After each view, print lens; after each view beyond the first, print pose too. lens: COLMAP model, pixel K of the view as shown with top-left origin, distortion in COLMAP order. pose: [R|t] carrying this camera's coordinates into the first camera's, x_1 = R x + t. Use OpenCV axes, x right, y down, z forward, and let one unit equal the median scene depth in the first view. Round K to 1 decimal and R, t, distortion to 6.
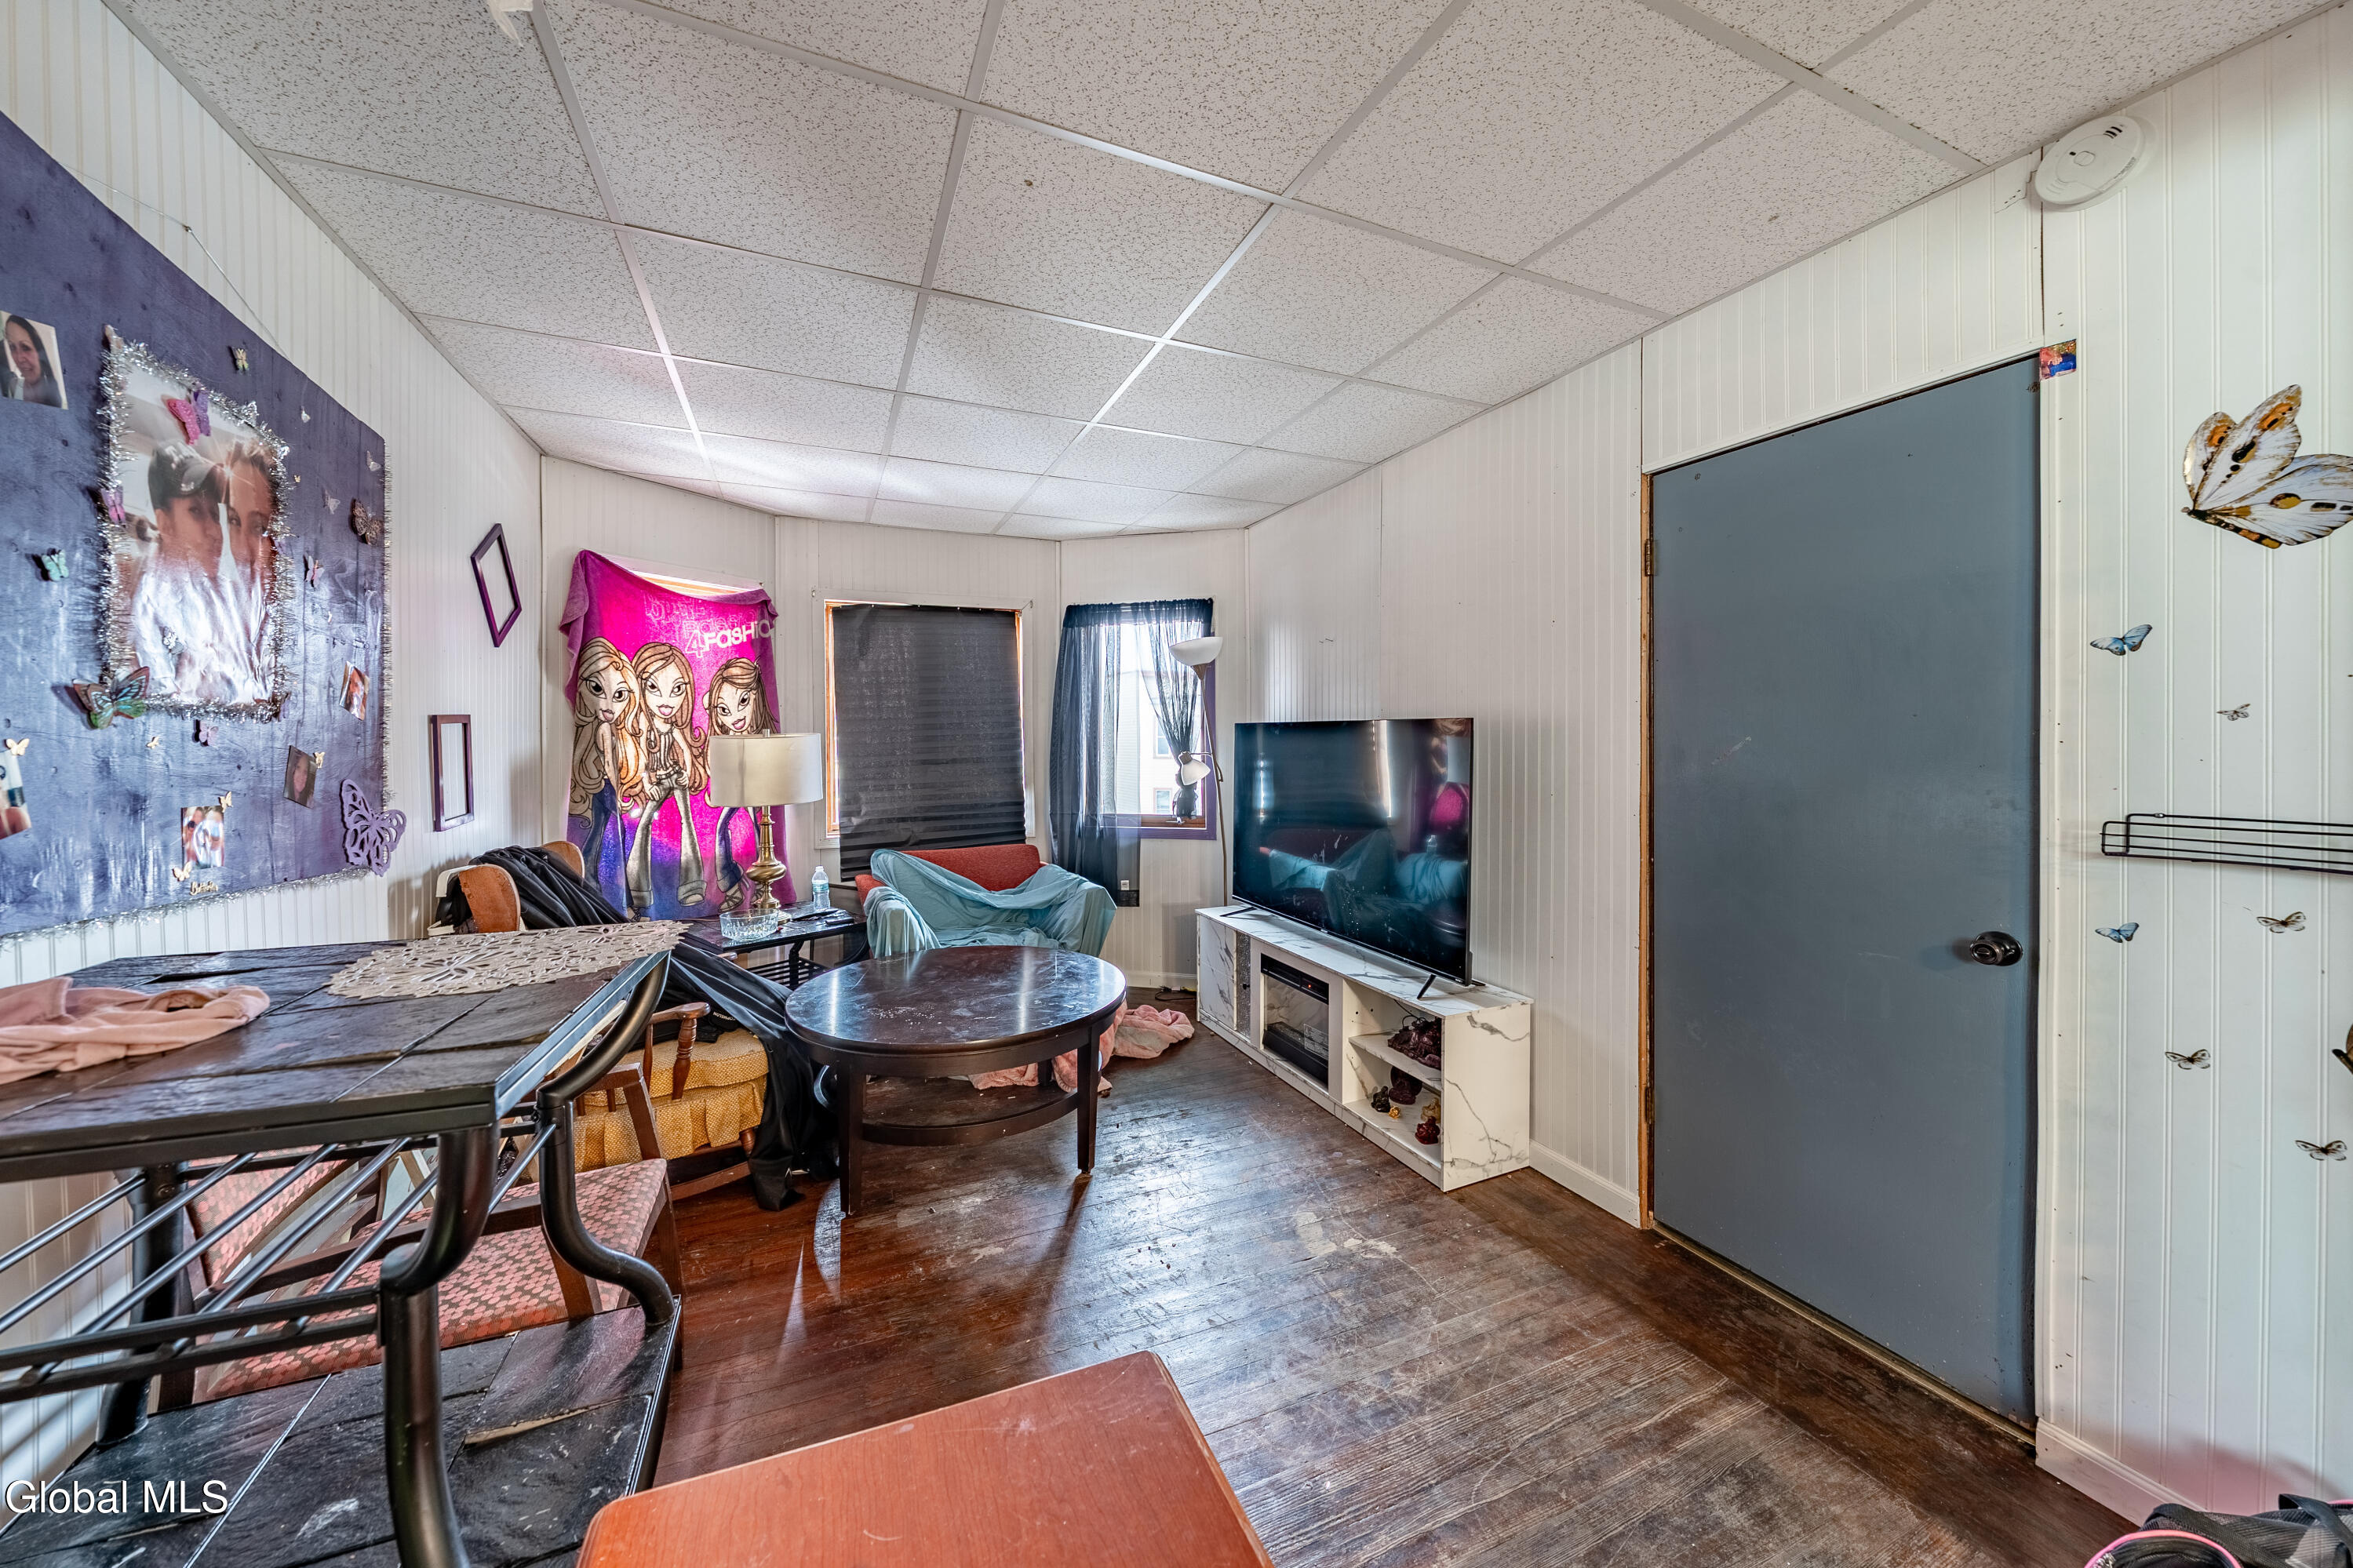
lens RADIAL K [[822.4, 0, 1184.4], [0, 822.4, 740.1], [0, 0, 1]] dist [-0.004063, 0.000195]
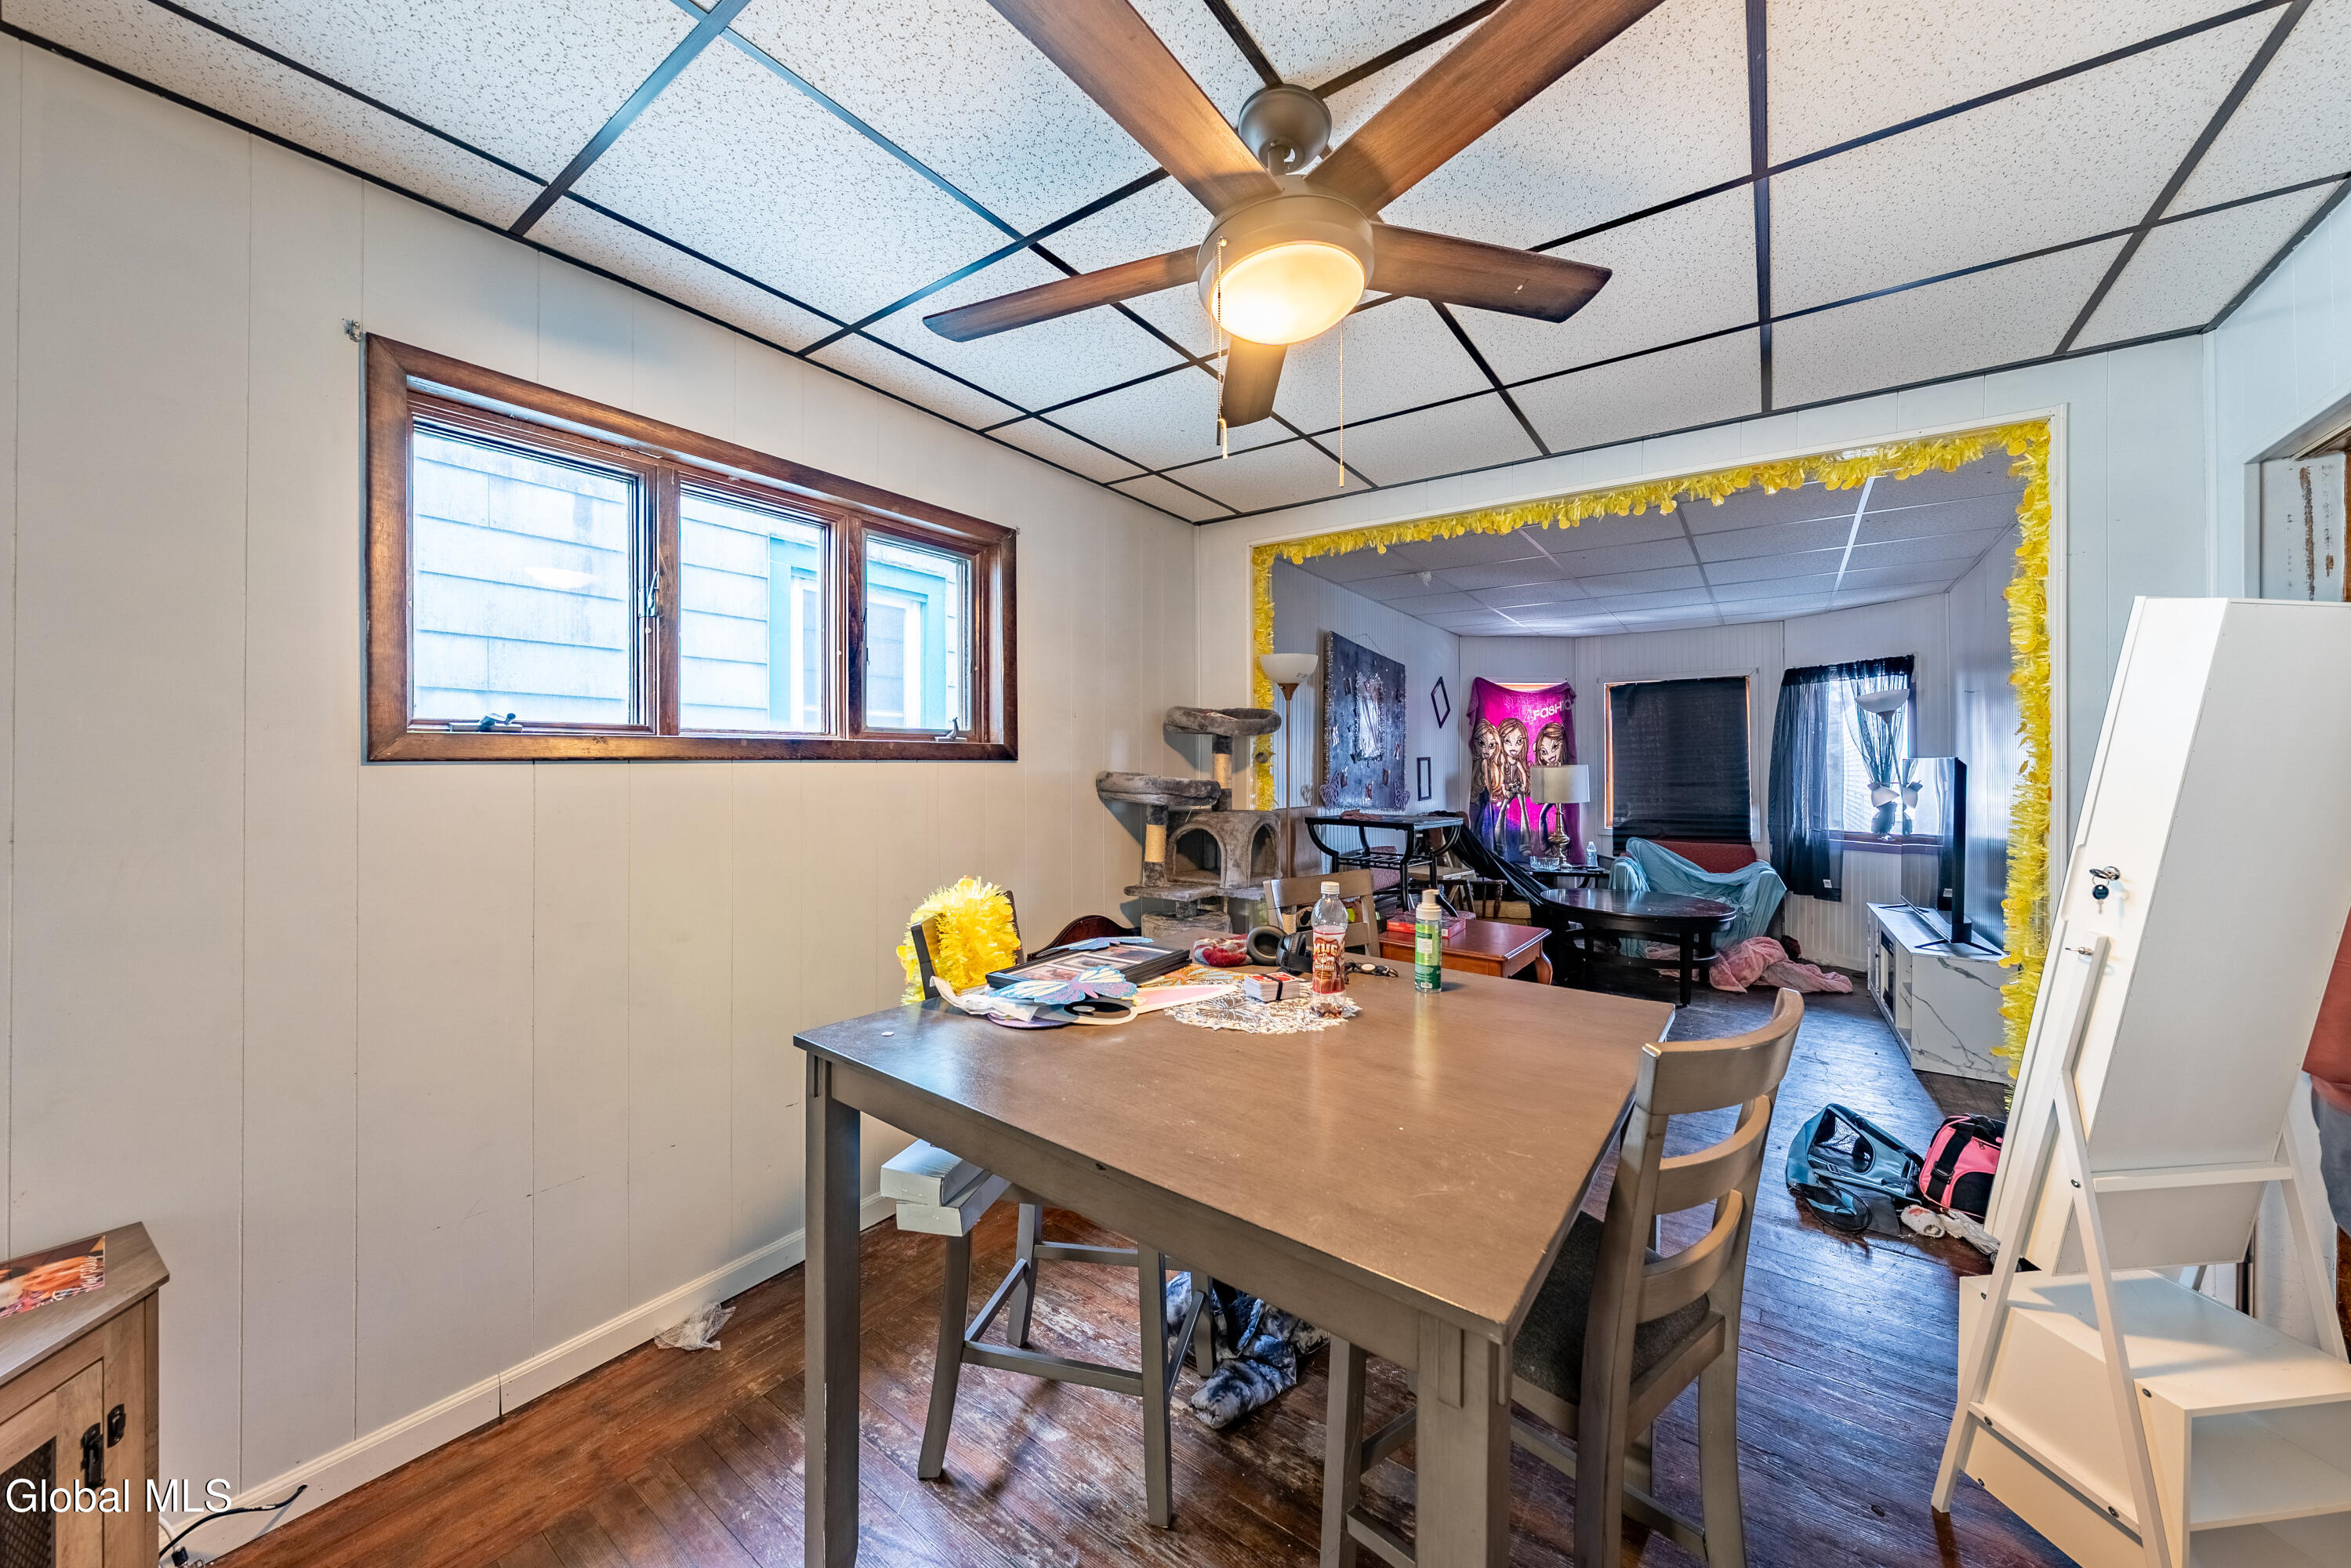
lens RADIAL K [[821.9, 0, 1183.2], [0, 821.9, 767.0], [0, 0, 1]] dist [-0.004063, 0.000195]
pose [[0.501639, 0.009227, -0.865028, 0.588968], [-0.011730, 0.999924, 0.003864, -0.000449], [0.864997, 0.008208, 0.501709, -0.582596]]
